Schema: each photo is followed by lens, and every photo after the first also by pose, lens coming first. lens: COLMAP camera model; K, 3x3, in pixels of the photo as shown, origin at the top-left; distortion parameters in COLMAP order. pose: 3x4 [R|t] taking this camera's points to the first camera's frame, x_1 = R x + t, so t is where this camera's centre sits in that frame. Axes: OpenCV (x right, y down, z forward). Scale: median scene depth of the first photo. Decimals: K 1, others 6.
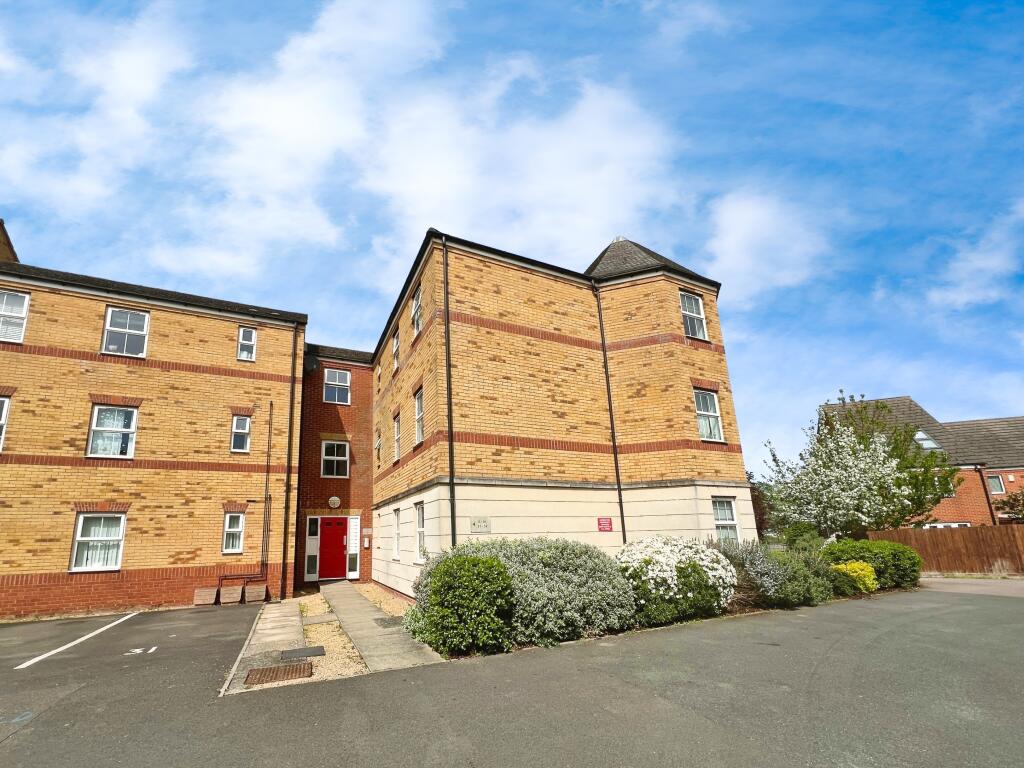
lens RADIAL K [[426.9, 0, 498.3], [0, 426.9, 445.1], [0, 0, 1]] dist [-0.001295, 0.000185]
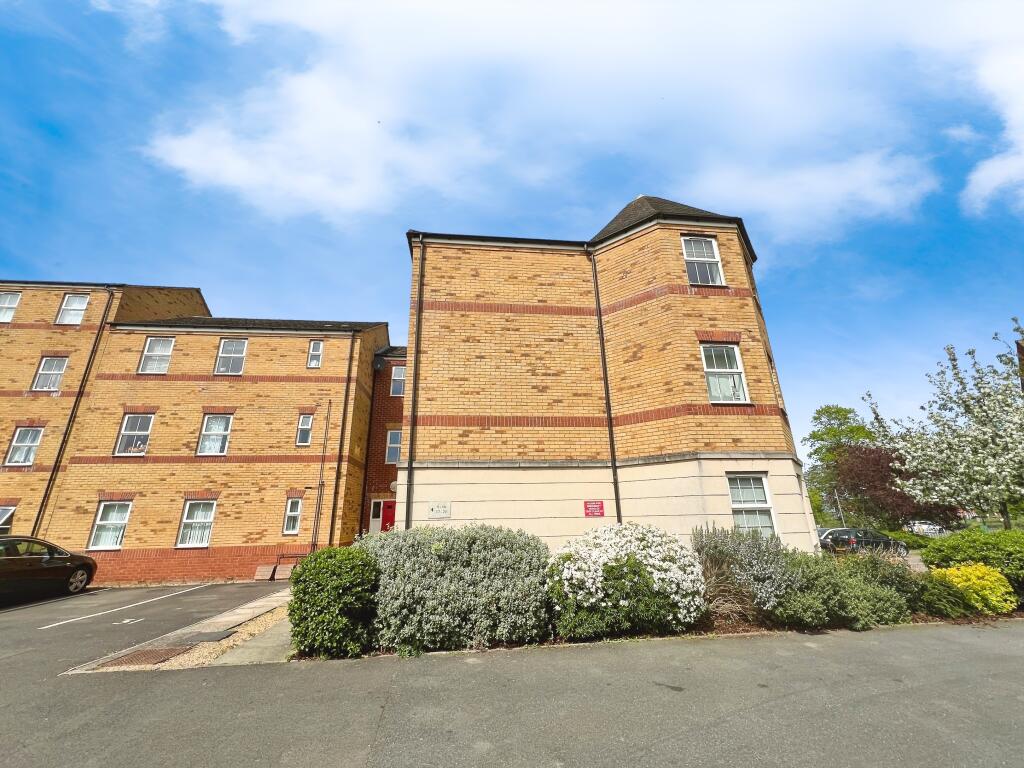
lens RADIAL K [[406.7, 0, 512.3], [0, 406.7, 385.3], [0, 0, 1]] dist [-0.001069, 0.000240]
pose [[0.945600, -0.096563, -0.310670, 0.352812], [0.065278, 0.991831, -0.109591, 0.014418], [0.318715, 0.083349, 0.944179, 0.129339]]
